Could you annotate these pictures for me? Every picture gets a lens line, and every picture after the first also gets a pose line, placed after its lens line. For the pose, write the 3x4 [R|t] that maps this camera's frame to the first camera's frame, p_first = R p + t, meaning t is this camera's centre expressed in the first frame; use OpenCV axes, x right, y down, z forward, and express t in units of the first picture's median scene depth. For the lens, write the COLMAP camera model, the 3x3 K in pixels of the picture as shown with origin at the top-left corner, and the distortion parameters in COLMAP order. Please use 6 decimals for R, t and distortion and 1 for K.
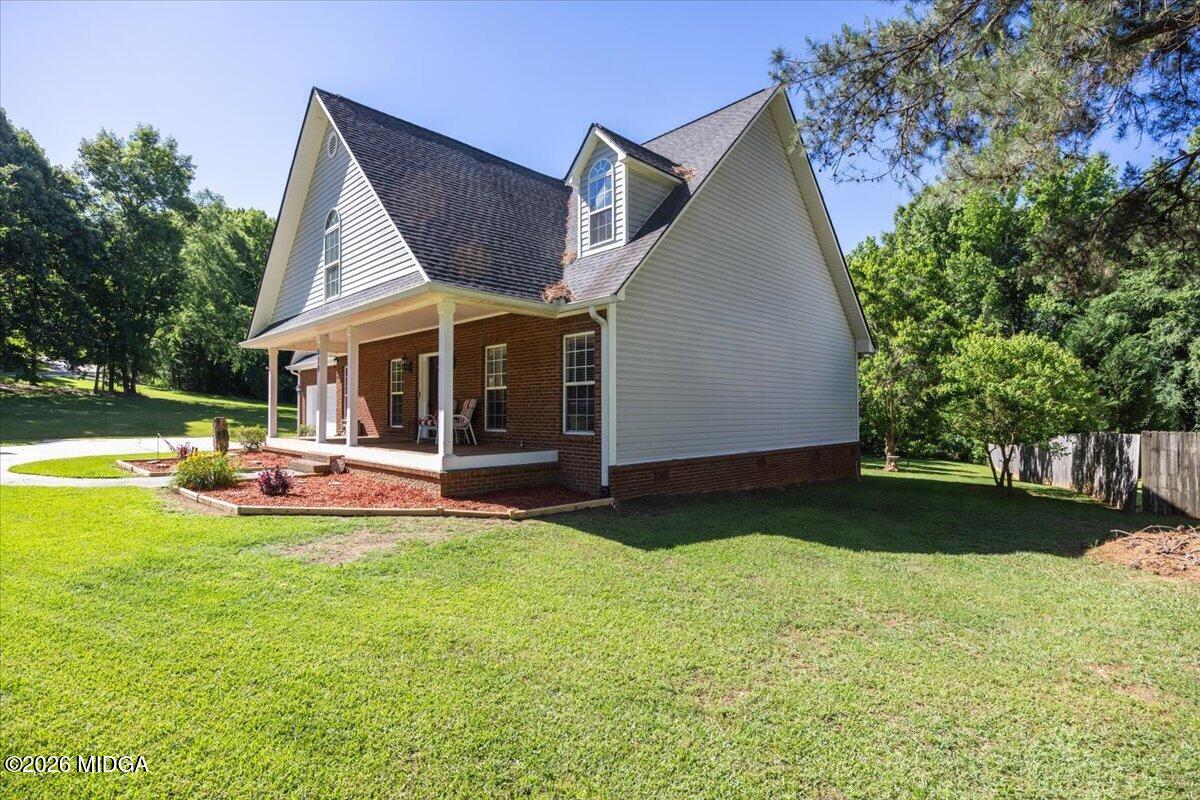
lens RADIAL K [[464.4, 0, 602.4], [0, 464.4, 401.7], [0, 0, 1]] dist [-0.000787, -0.000024]
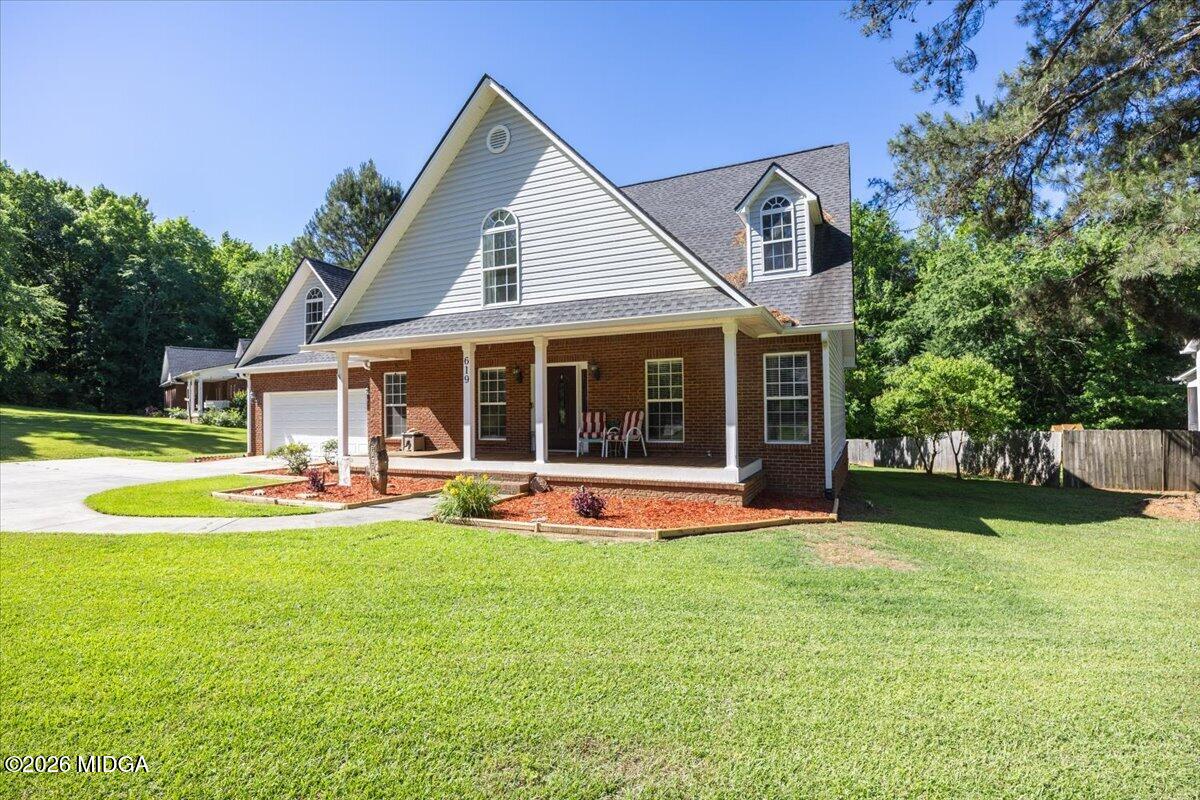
lens RADIAL K [[464.4, 0, 594.4], [0, 464.4, 401.9], [0, 0, 1]] dist [-0.000787, -0.000024]
pose [[0.958857, -0.002885, 0.283875, -0.729097], [0.004681, 0.999973, -0.005650, -0.022888], [-0.283851, 0.006747, 0.958845, 0.060993]]
